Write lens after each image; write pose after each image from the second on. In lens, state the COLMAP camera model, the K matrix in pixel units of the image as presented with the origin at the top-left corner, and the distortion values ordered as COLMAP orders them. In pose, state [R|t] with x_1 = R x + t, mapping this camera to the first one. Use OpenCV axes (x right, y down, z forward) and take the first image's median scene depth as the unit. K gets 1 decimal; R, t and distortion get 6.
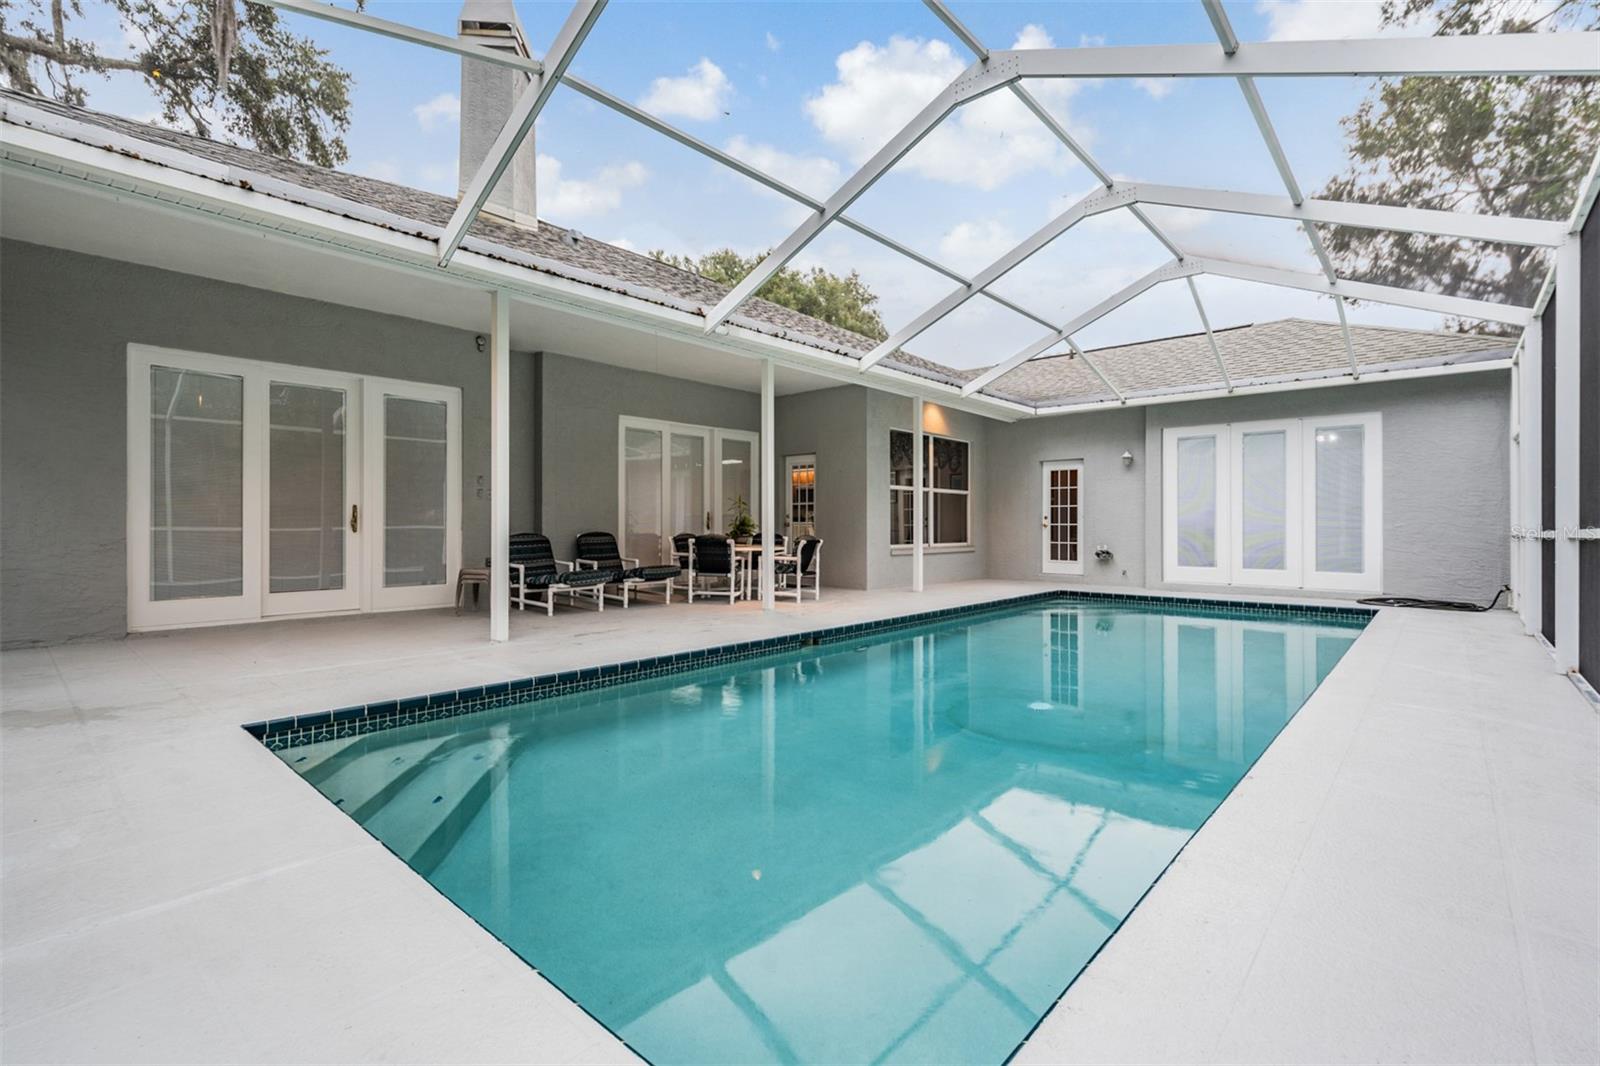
lens RADIAL K [[722.0, 0, 796.0], [0, 722.0, 528.9], [0, 0, 1]] dist [-0.001951, -0.000126]
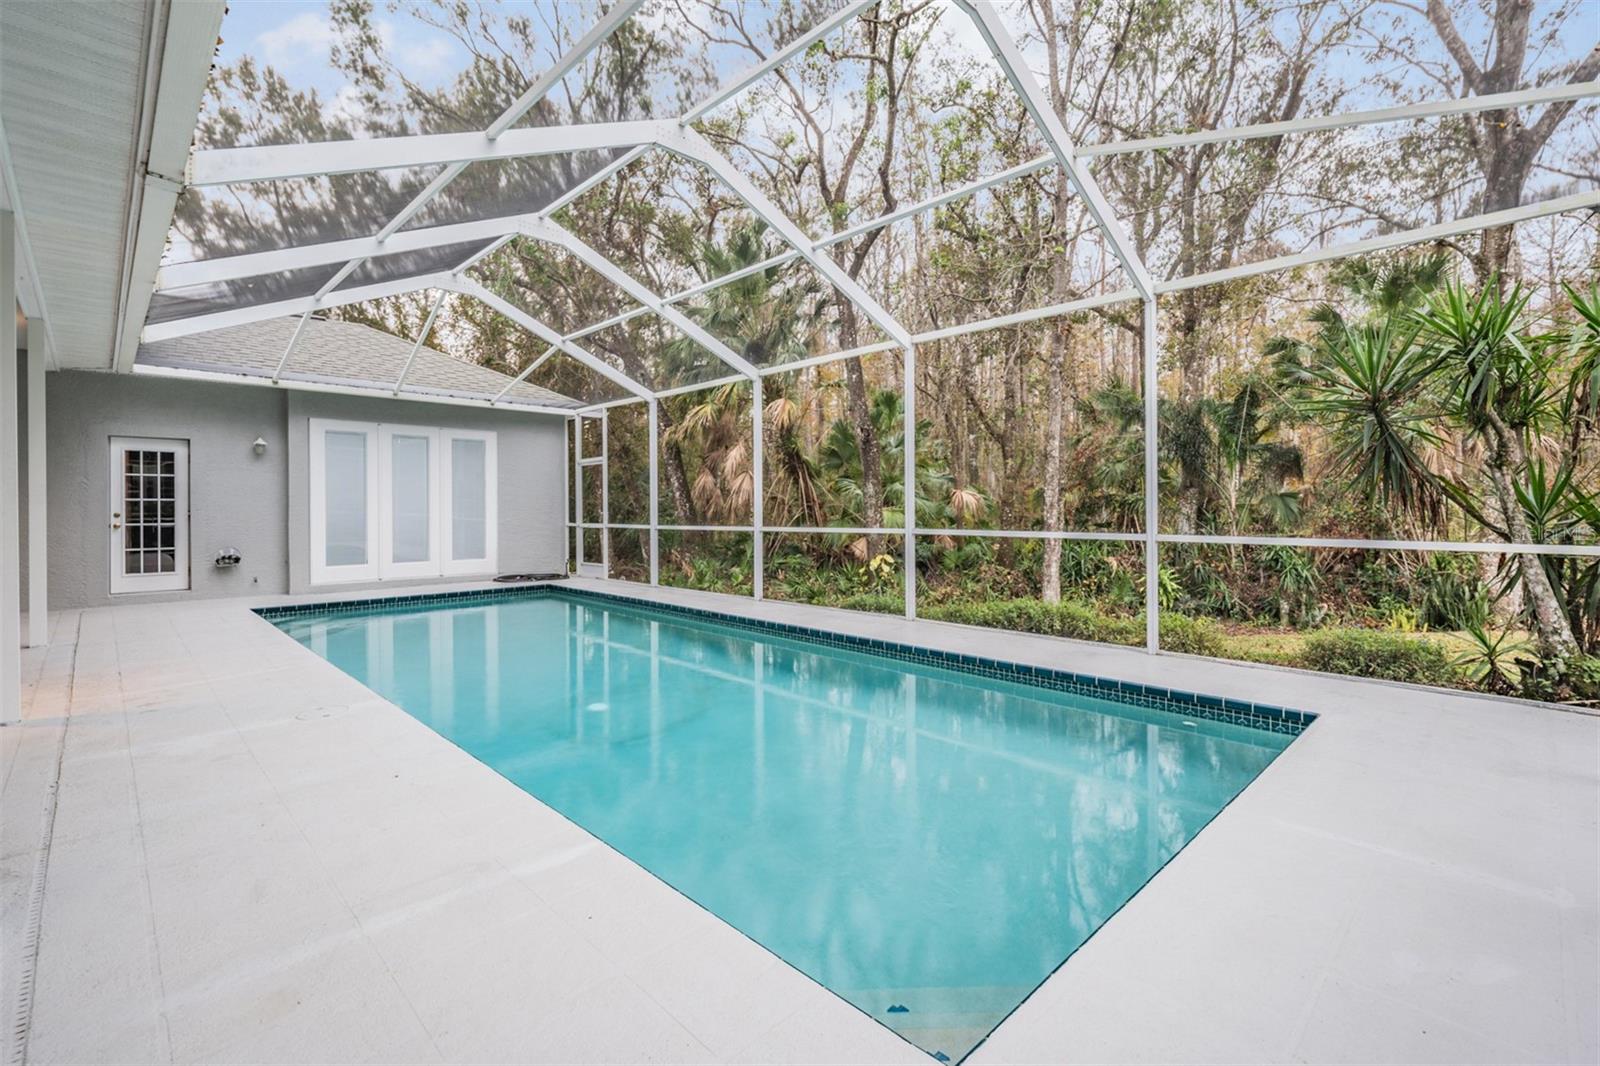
lens RADIAL K [[722.0, 0, 799.4], [0, 722.0, 506.0], [0, 0, 1]] dist [-0.001951, -0.000126]
pose [[0.069172, -0.002527, 0.997602, -0.363776], [0.005876, 0.999980, 0.002126, -0.025490], [-0.997587, 0.005715, 0.069185, 0.316608]]
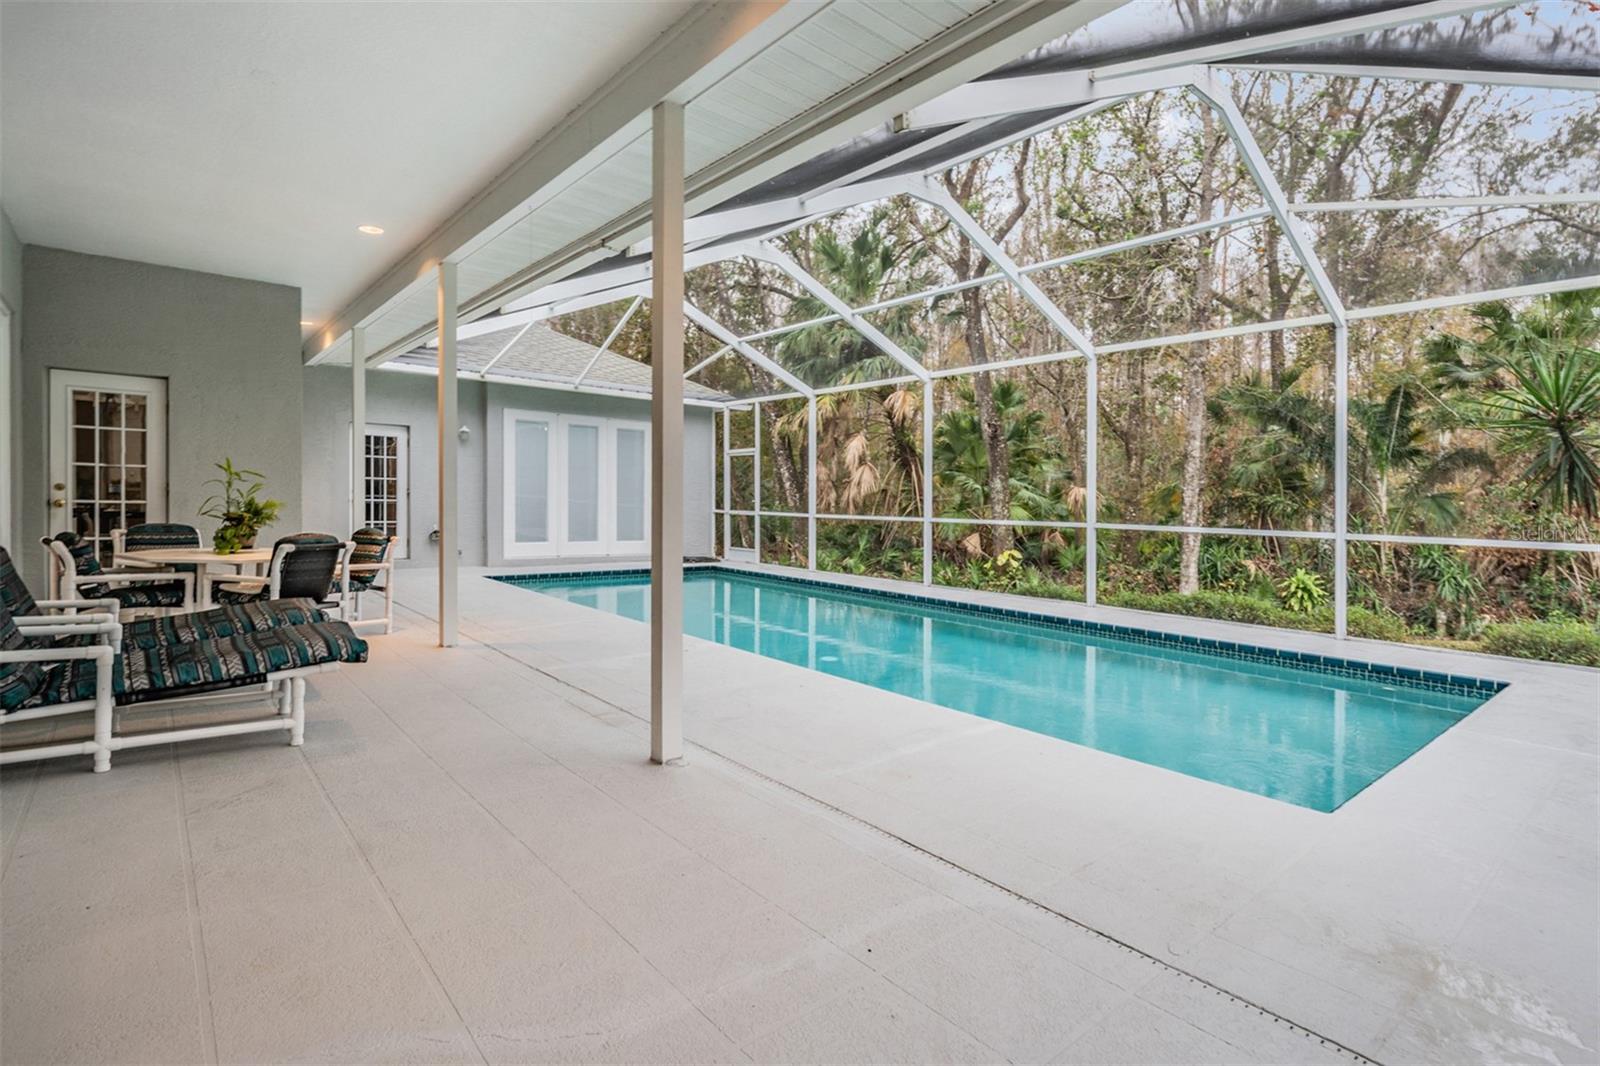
lens RADIAL K [[779.9, 0, 781.2], [0, 779.9, 495.2], [0, 0, 1]] dist [0.002535, -0.001964]
pose [[0.162176, 0.003622, 0.986755, -0.514511], [-0.020814, 0.999783, -0.000249, -0.024333], [-0.986542, -0.020498, 0.162216, 0.435644]]
